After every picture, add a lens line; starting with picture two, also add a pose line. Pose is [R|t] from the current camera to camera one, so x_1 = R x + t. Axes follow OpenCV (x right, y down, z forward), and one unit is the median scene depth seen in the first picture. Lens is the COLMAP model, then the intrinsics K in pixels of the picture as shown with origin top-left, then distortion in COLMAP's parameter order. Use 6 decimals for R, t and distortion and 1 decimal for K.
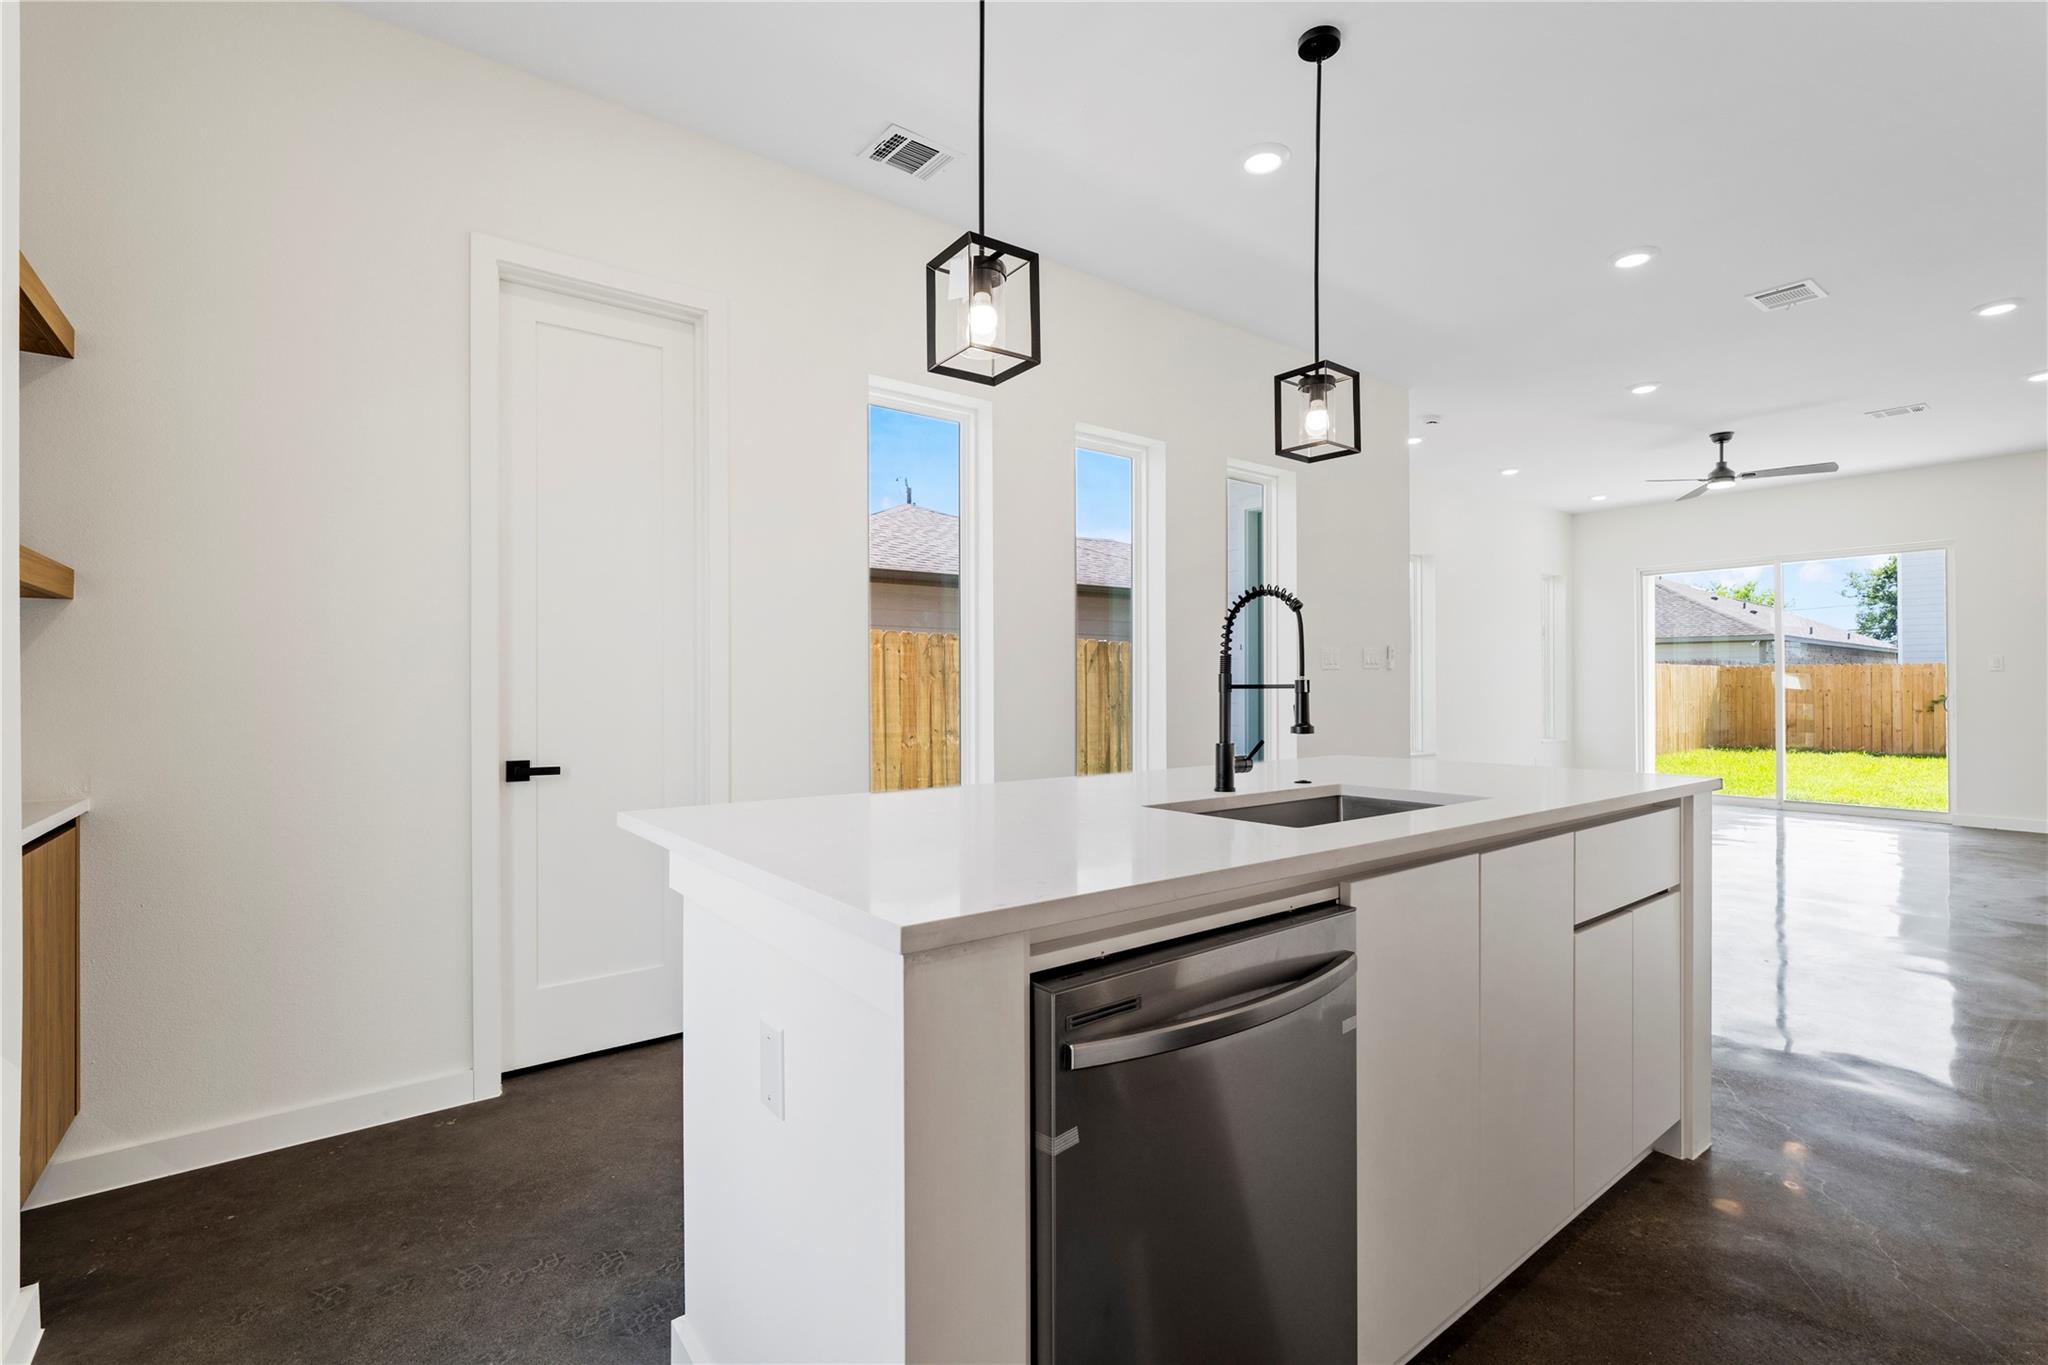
lens RADIAL K [[920.6, 0, 1026.2], [0, 920.6, 676.7], [0, 0, 1]] dist [-0.008477, 0.003501]
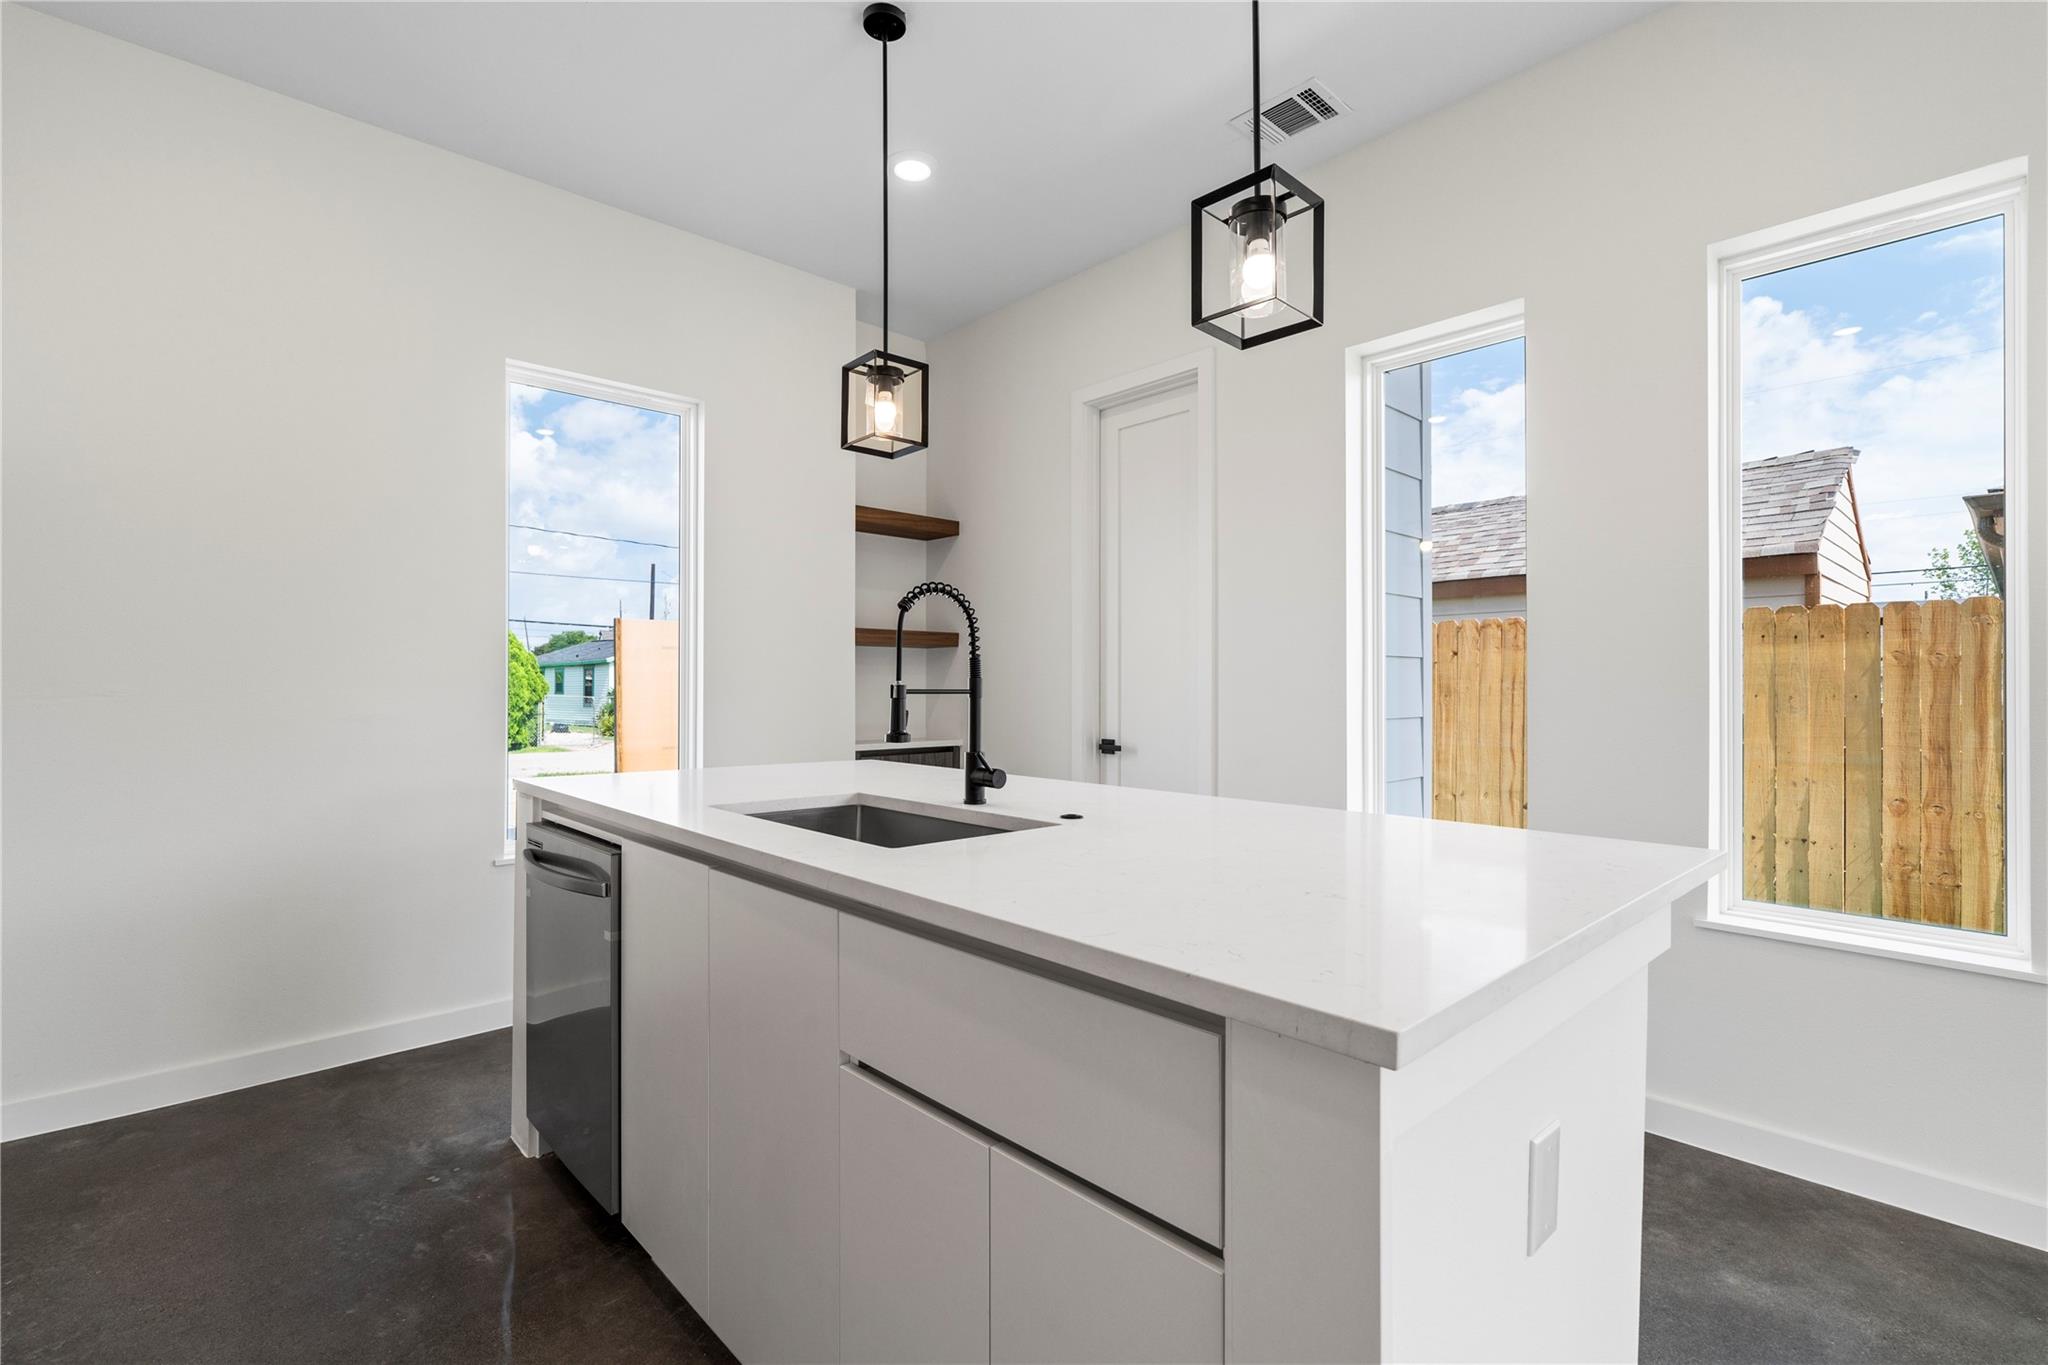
lens RADIAL K [[920.6, 0, 1031.0], [0, 920.6, 684.5], [0, 0, 1]] dist [-0.008477, 0.003501]
pose [[0.098462, -0.000437, -0.995141, 0.355595], [0.010297, 0.999947, 0.000580, 0.000984], [0.995088, -0.010305, 0.098461, 0.301087]]
